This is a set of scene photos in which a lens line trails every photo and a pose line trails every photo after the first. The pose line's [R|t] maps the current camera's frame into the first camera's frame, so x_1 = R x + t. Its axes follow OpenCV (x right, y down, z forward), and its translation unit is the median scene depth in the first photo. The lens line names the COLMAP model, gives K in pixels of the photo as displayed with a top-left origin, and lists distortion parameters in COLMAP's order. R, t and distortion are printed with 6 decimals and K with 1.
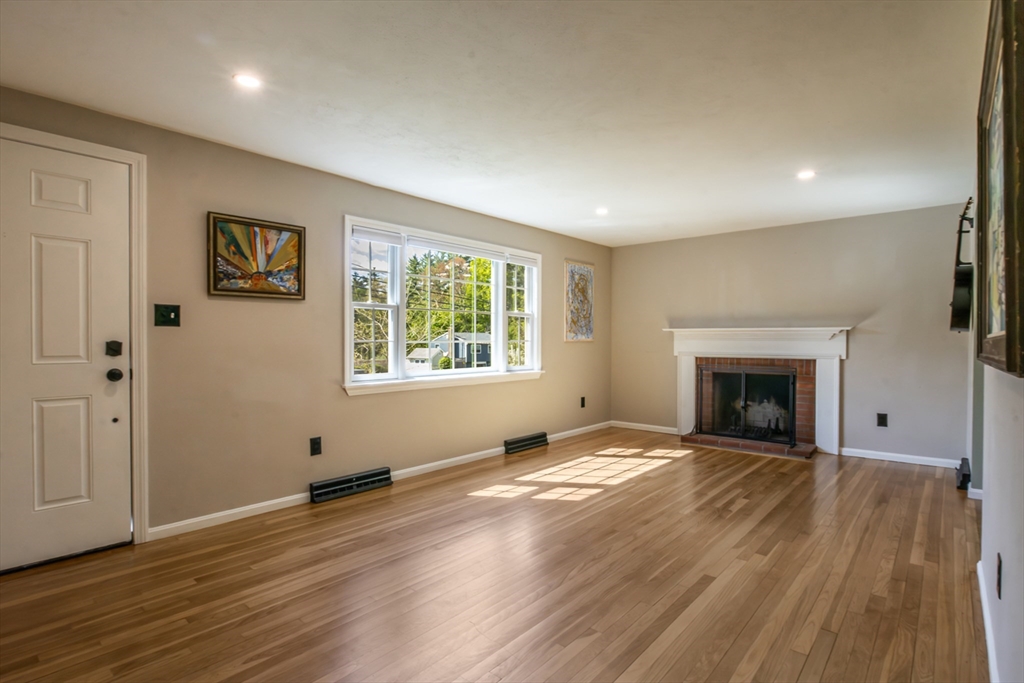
lens RADIAL K [[526.3, 0, 512.0], [0, 526.3, 341.5], [0, 0, 1]] dist [0.000631, -0.000122]
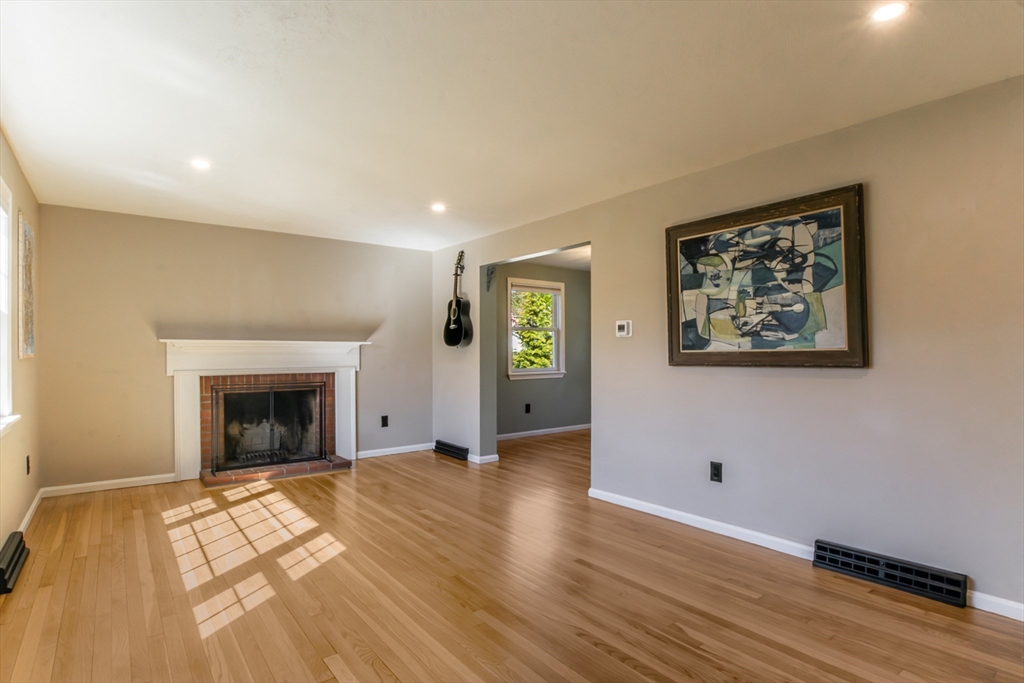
lens RADIAL K [[527.0, 0, 541.4], [0, 527.0, 372.4], [0, 0, 1]] dist [-0.014397, 0.000000]
pose [[0.169657, -0.040581, 0.984667, -0.366919], [0.001410, 0.999161, 0.040935, -0.007541], [-0.985502, -0.005556, 0.169572, 0.423364]]
